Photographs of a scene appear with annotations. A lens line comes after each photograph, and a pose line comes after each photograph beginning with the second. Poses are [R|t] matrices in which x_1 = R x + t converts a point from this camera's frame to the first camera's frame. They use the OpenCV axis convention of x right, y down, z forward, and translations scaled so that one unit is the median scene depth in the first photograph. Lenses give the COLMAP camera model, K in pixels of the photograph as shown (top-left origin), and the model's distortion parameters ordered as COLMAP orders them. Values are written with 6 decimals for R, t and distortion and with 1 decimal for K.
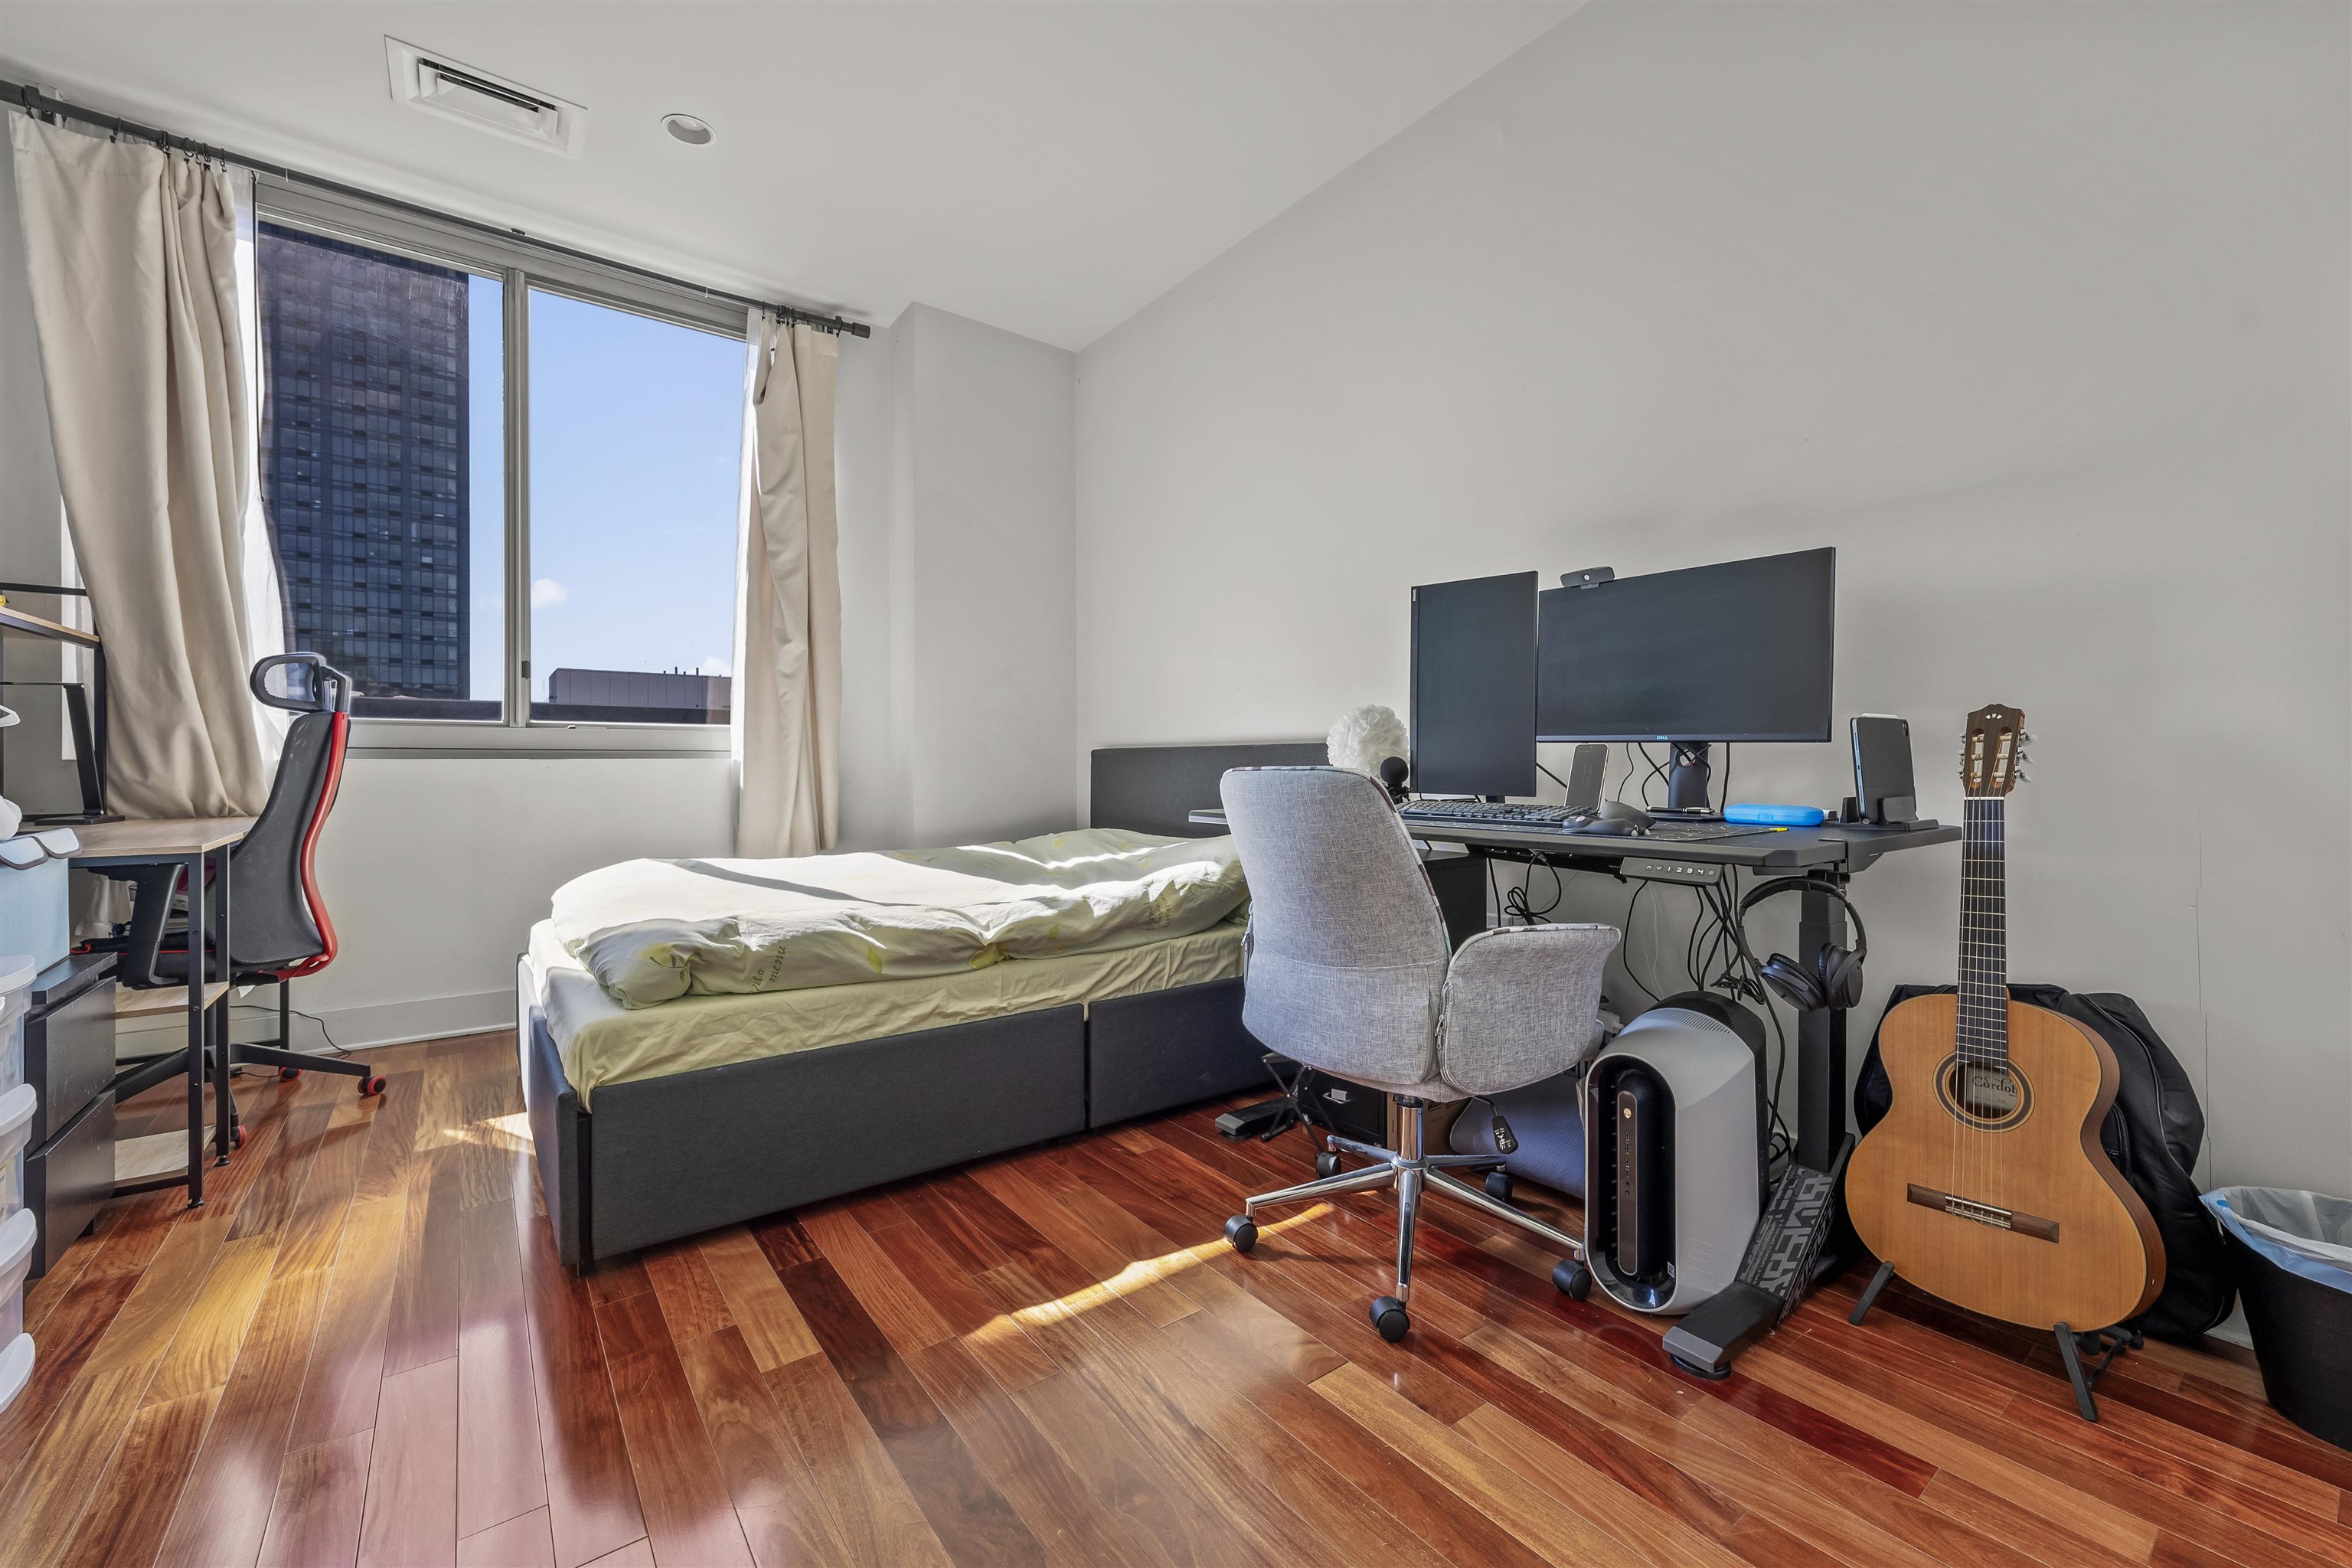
lens RADIAL K [[940.7, 0, 1176.0], [0, 940.7, 784.0], [0, 0, 1]] dist [-0.000084, -0.000109]
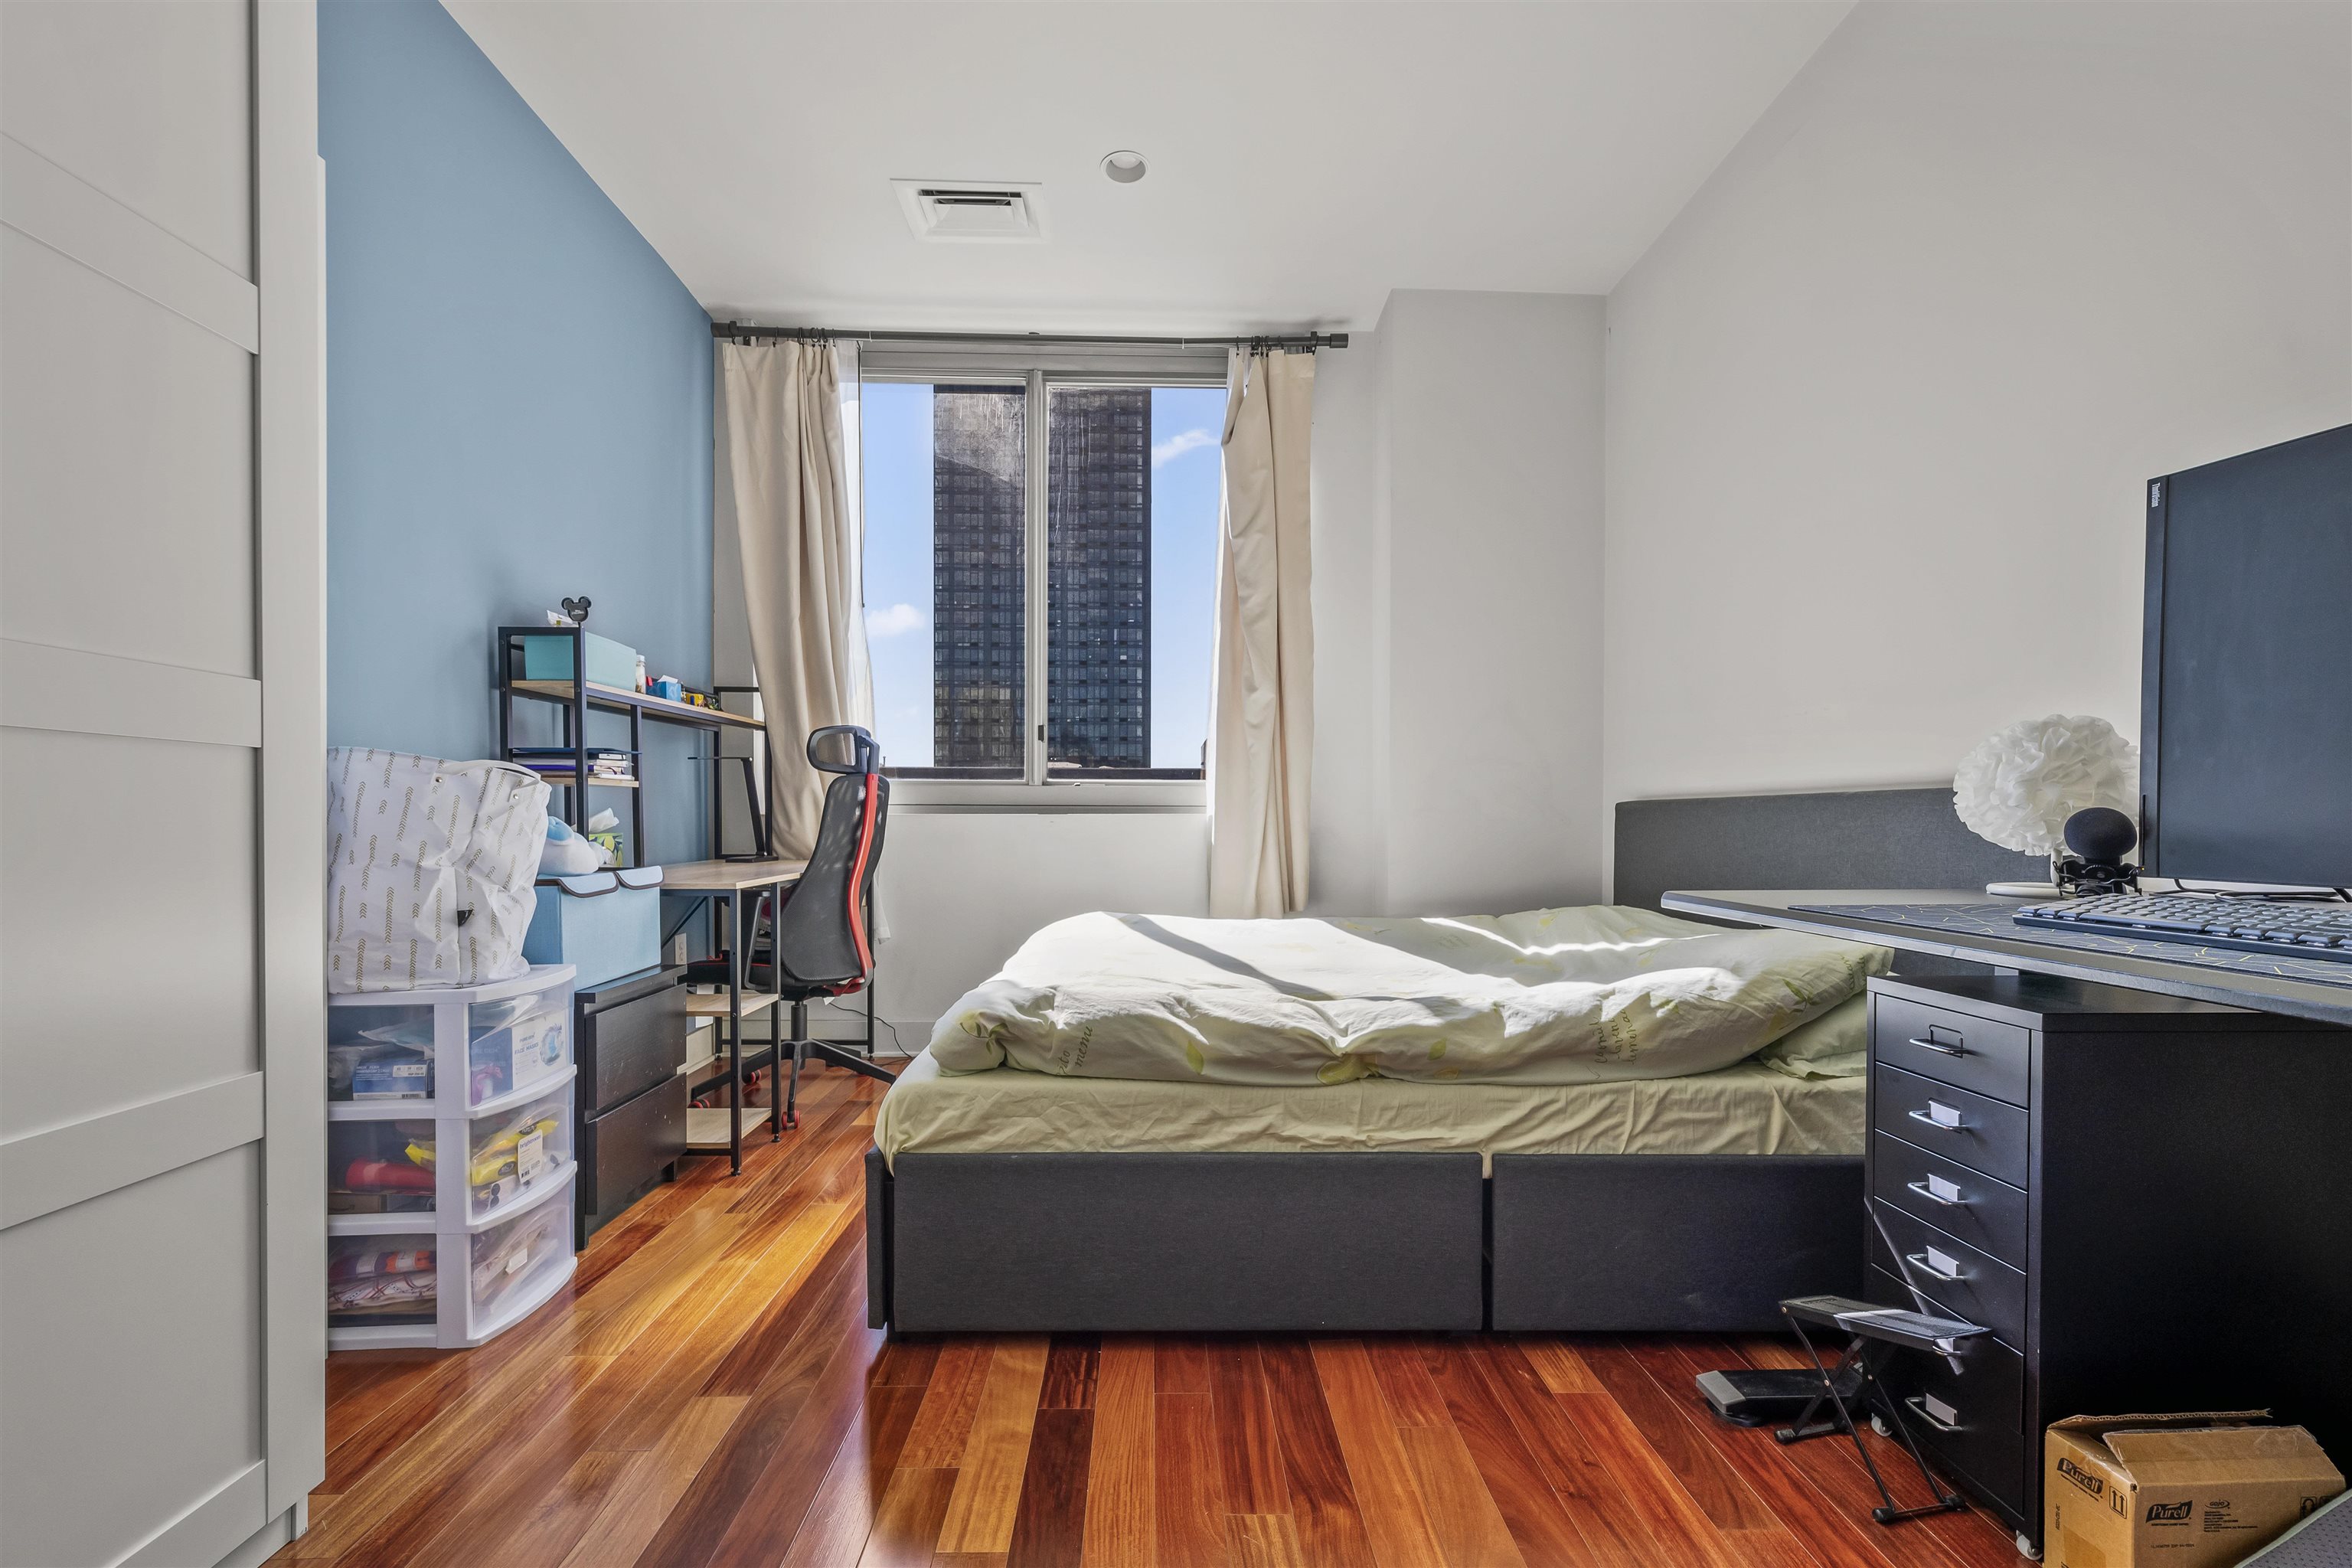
lens RADIAL K [[948.8, 0, 1182.4], [0, 948.8, 840.9], [0, 0, 1]] dist [0.001252, 0.000114]
pose [[0.812601, 0.015996, -0.582601, 0.126272], [-0.016736, 0.999852, 0.004109, -0.003717], [0.582580, 0.006411, 0.812748, 0.265684]]
